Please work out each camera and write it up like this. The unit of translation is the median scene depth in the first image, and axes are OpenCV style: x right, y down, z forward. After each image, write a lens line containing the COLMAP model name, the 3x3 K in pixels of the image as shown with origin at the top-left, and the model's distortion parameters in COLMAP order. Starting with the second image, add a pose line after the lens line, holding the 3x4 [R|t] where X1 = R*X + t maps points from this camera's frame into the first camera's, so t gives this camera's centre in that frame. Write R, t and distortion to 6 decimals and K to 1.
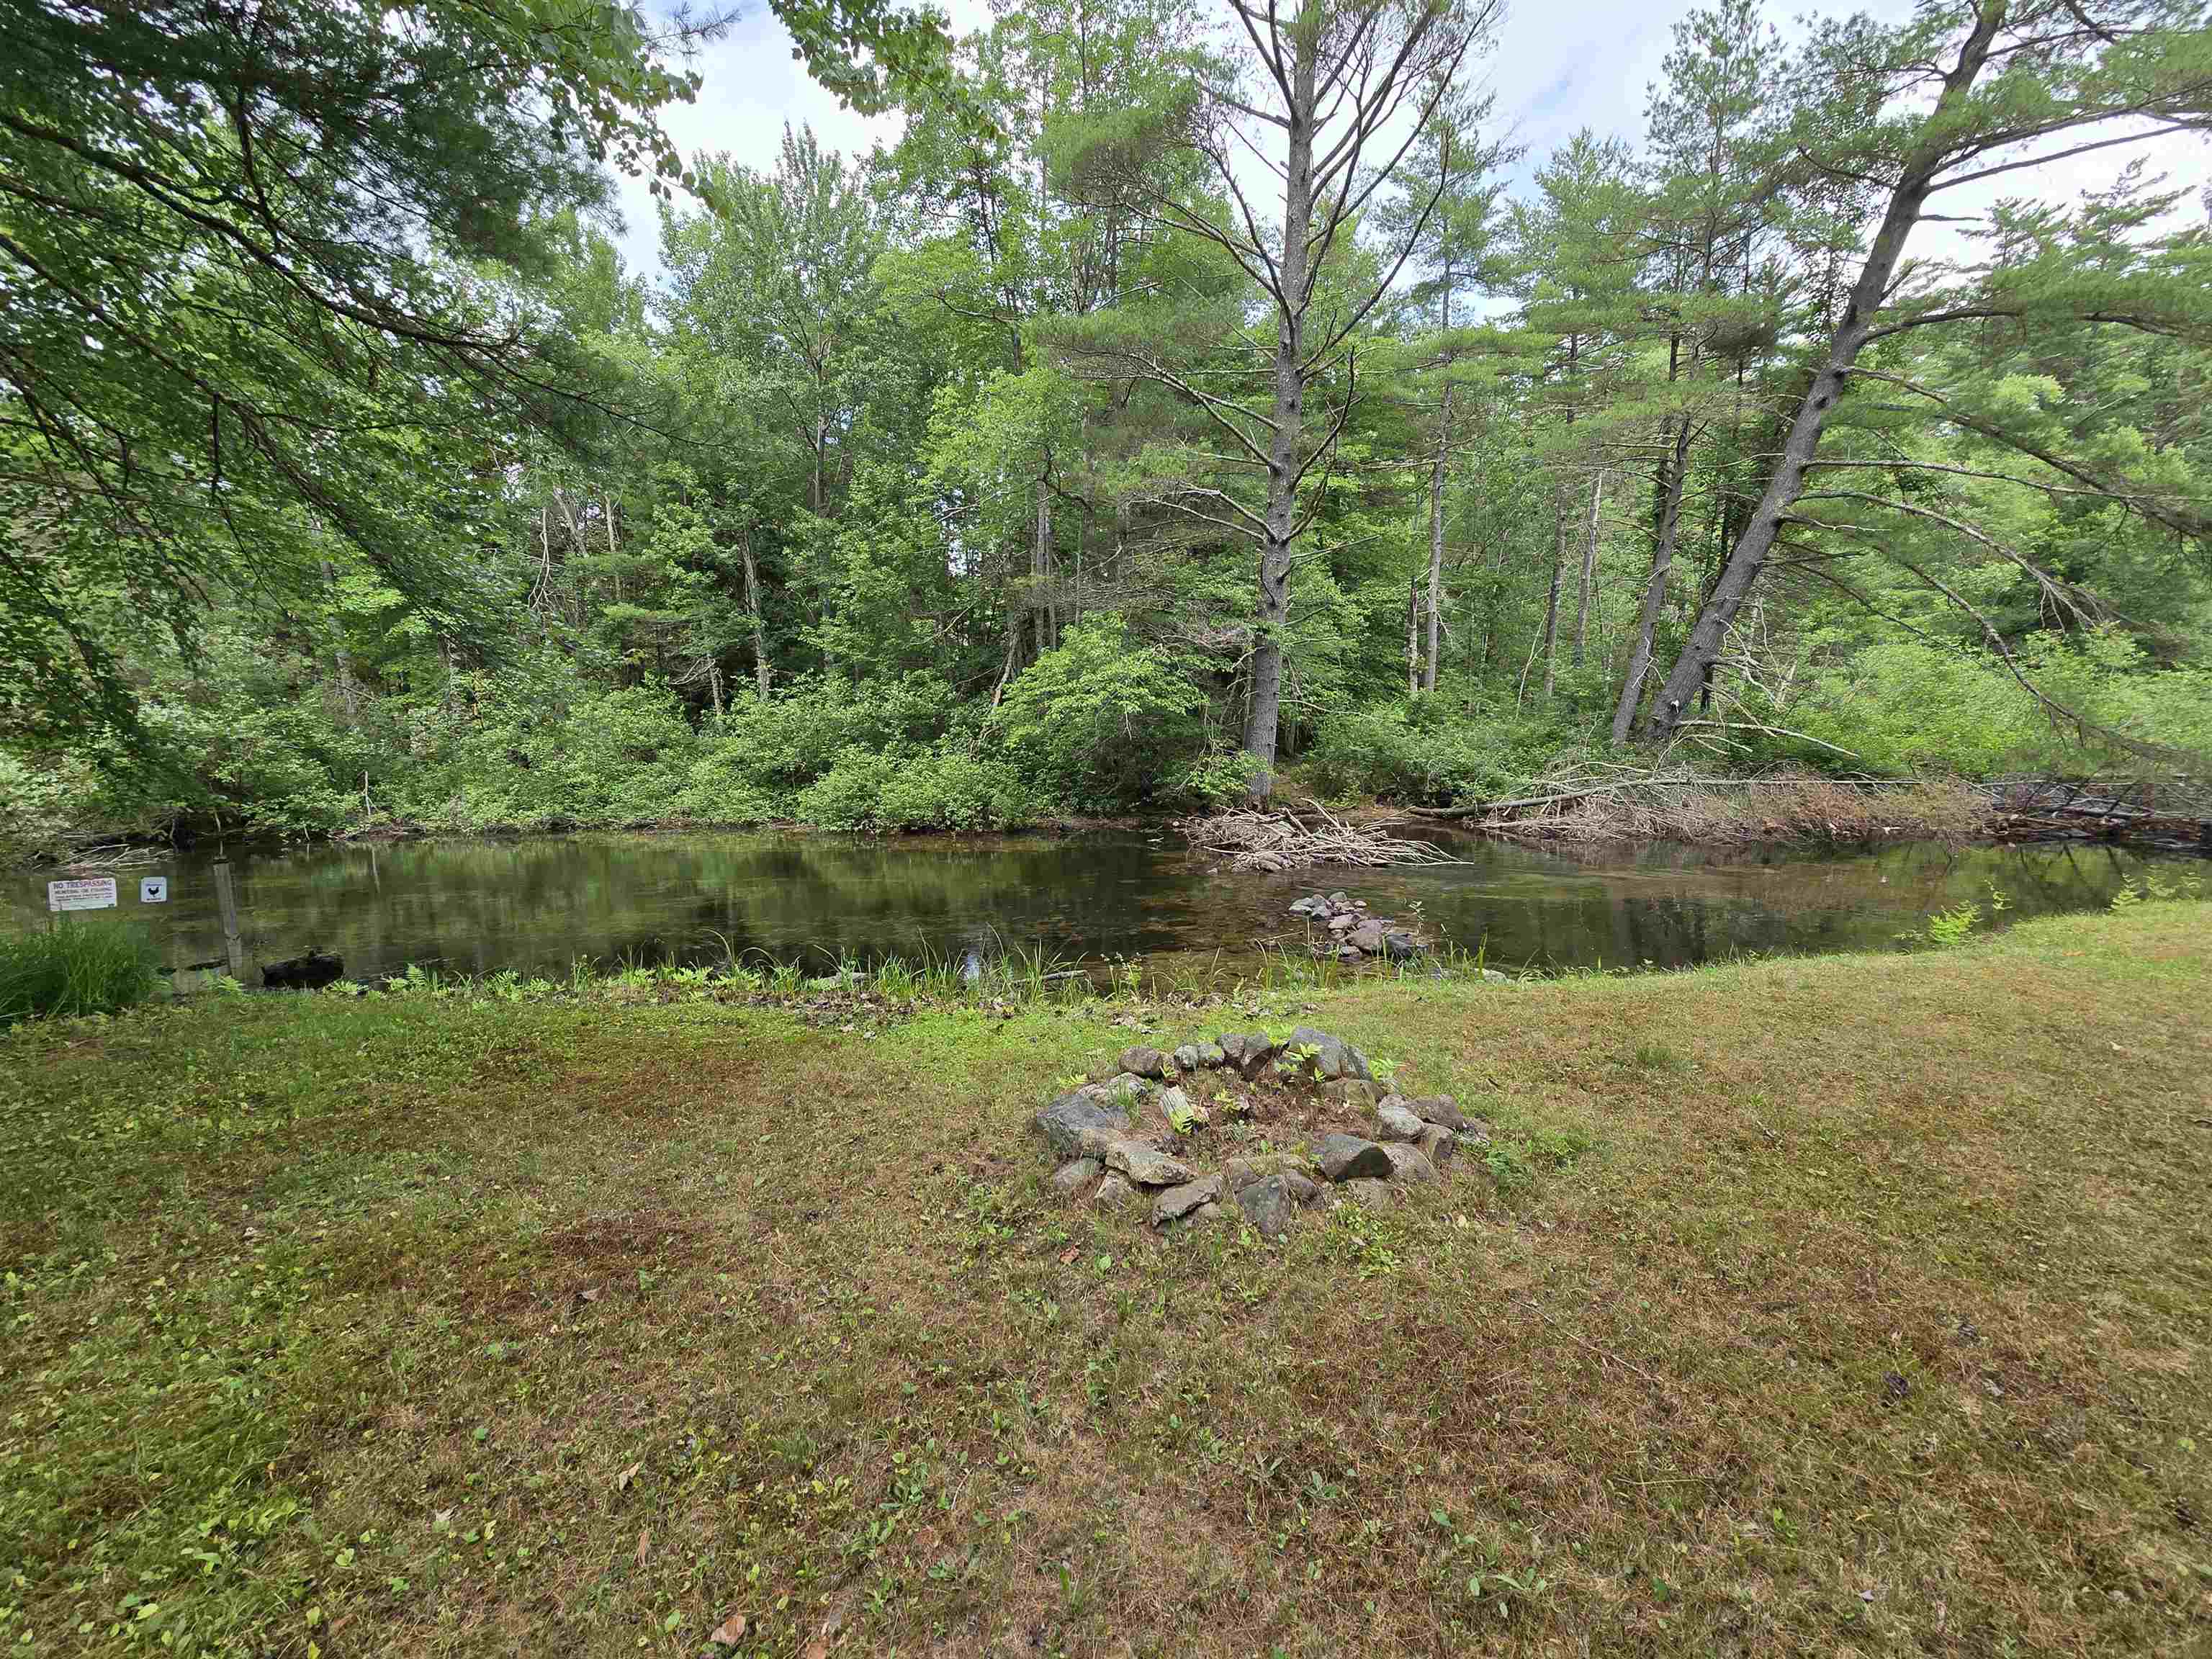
lens RADIAL K [[898.9, 0, 1112.3], [0, 898.9, 807.4], [0, 0, 1]] dist [0.000204, 0.000173]
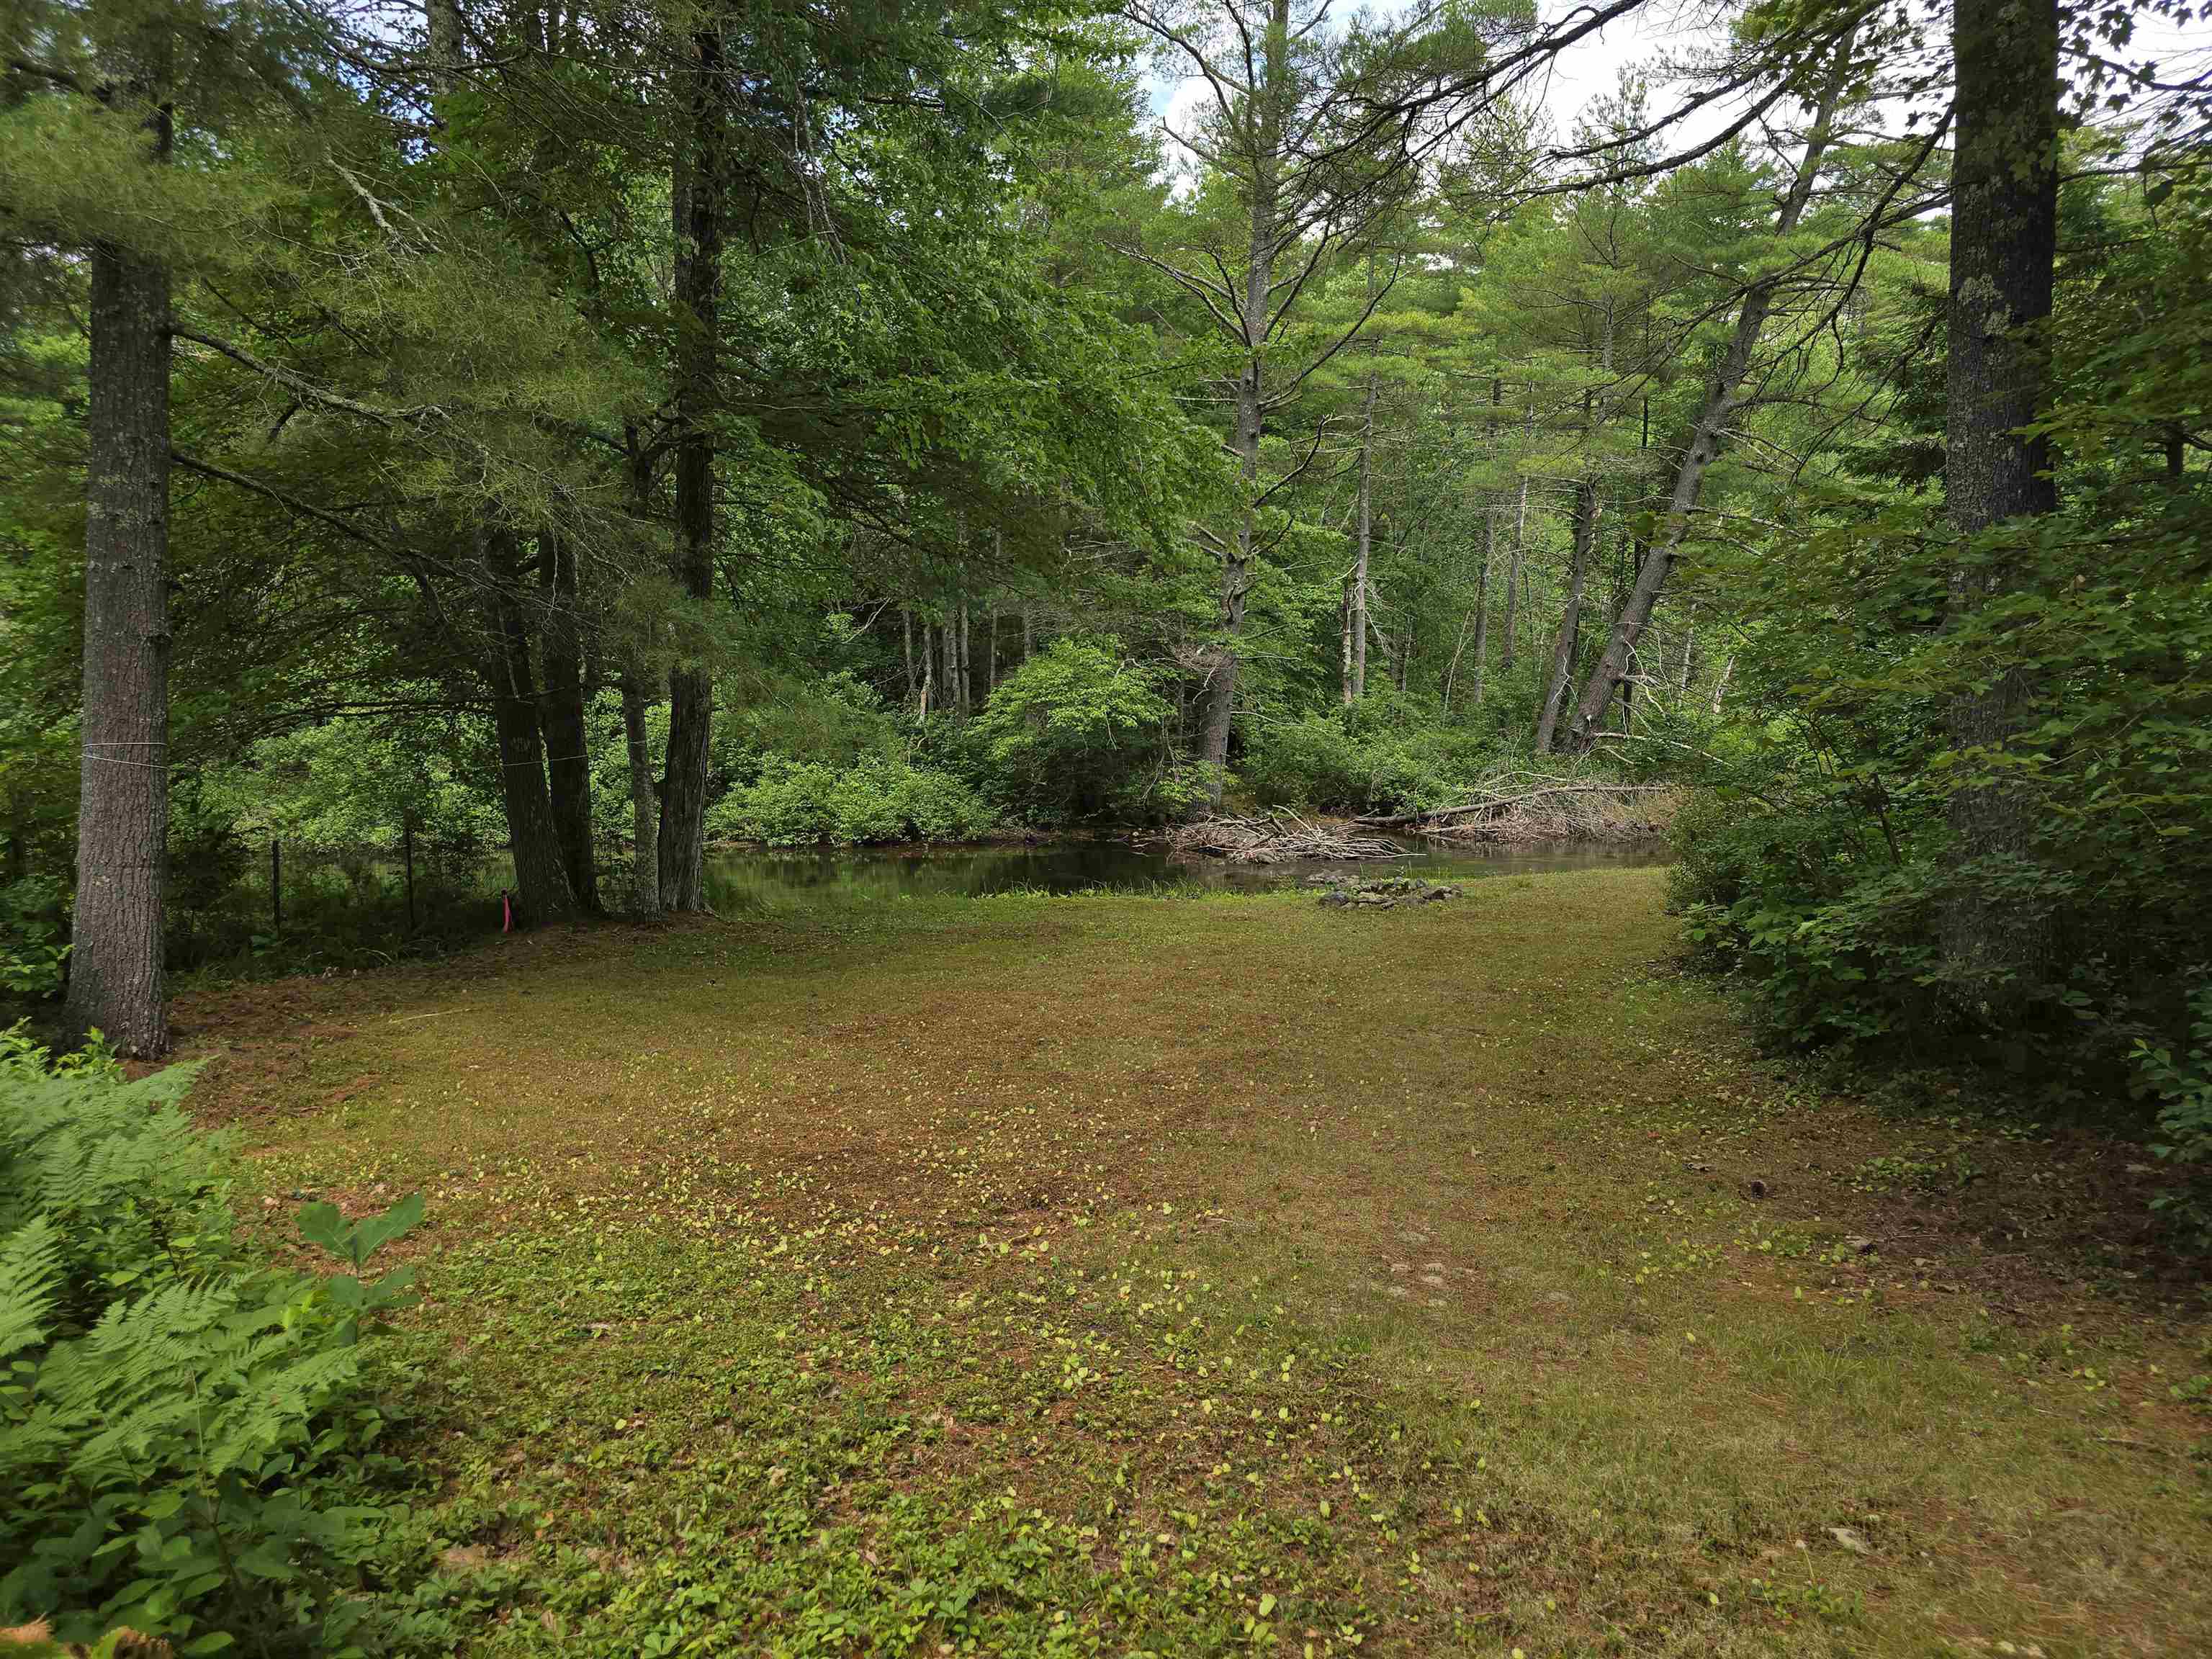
lens RADIAL K [[1477.2, 0, 1101.0], [0, 1477.2, 841.3], [0, 0, 1]] dist [0.055170, -0.042741]
pose [[0.979064, -0.011148, 0.203247, -0.307369], [0.011962, 0.999925, -0.002777, 0.030909], [-0.203201, 0.005151, 0.979123, -0.616361]]
